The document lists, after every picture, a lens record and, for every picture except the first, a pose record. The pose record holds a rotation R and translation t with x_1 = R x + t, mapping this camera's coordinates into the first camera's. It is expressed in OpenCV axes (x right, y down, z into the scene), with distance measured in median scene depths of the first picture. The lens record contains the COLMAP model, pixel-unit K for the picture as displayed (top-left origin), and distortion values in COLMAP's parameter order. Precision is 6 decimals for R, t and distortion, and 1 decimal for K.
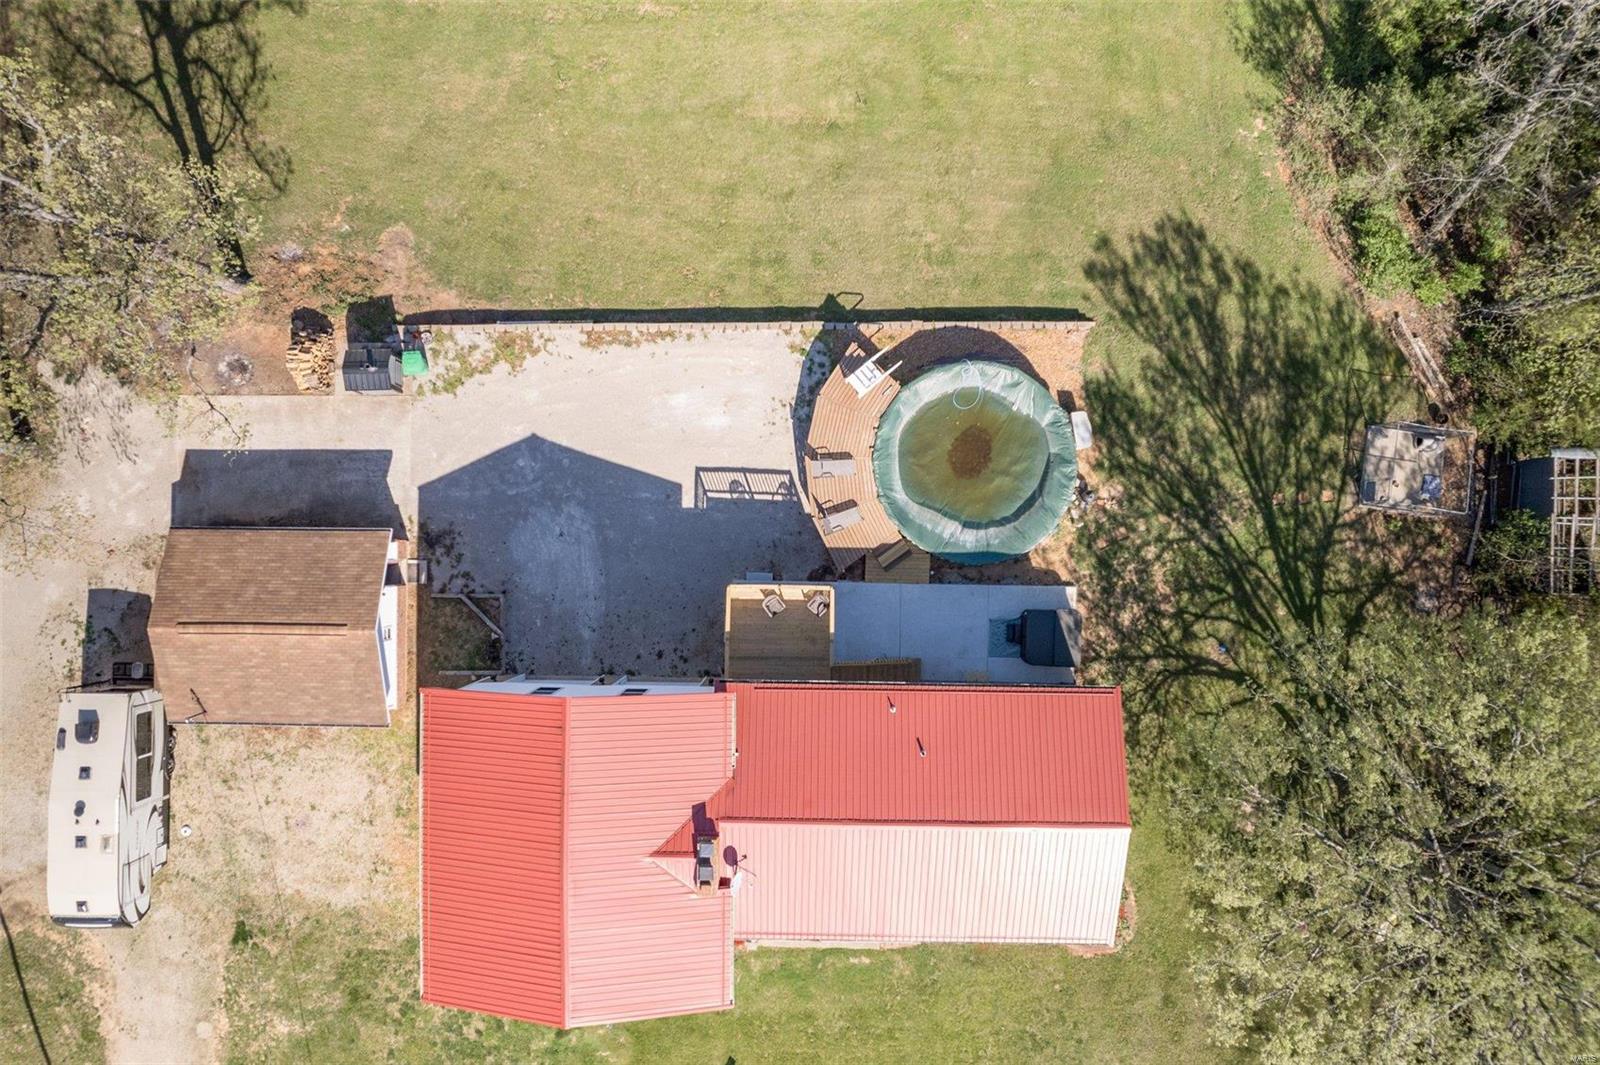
lens RADIAL K [[1019.5, 0, 827.6], [0, 1019.5, 562.7], [0, 0, 1]] dist [-0.071100, 0.051043]
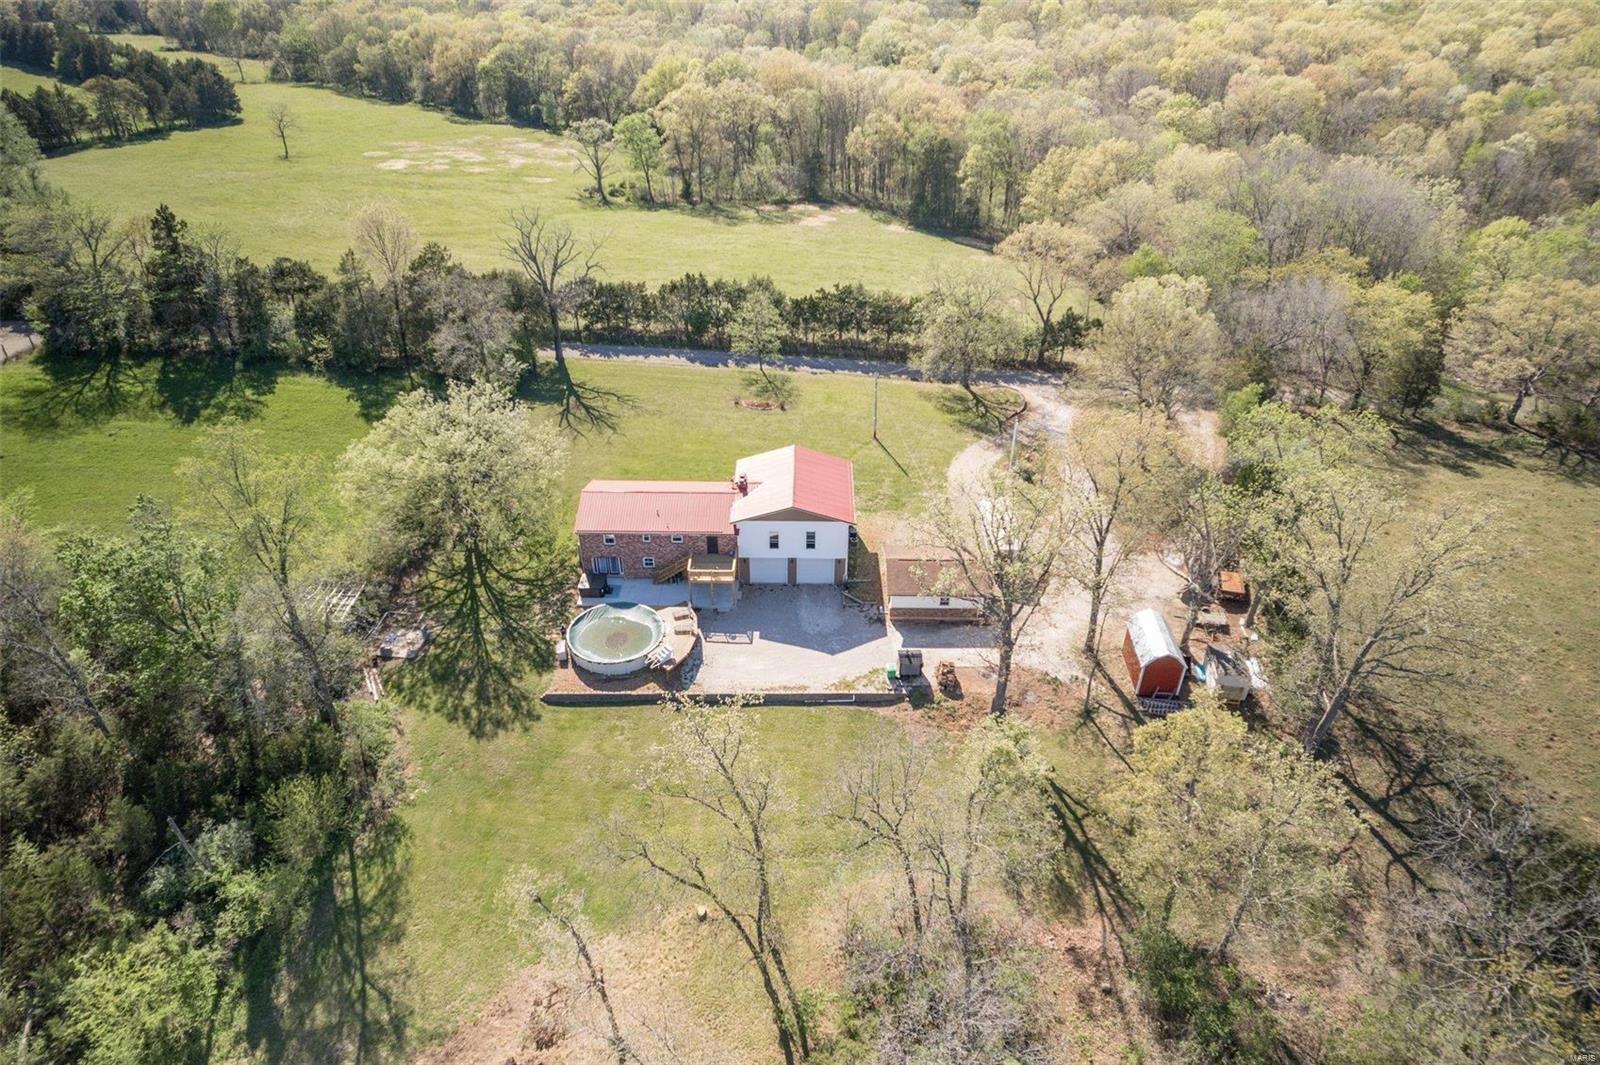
lens RADIAL K [[1019.5, 0, 827.6], [0, 1019.5, 562.7], [0, 0, 1]] dist [-0.071100, 0.051043]
pose [[-0.999711, 0.001907, -0.023970, -0.233362], [-0.020755, -0.571814, 0.820121, -1.687577], [-0.012142, 0.820381, 0.571688, -0.310409]]
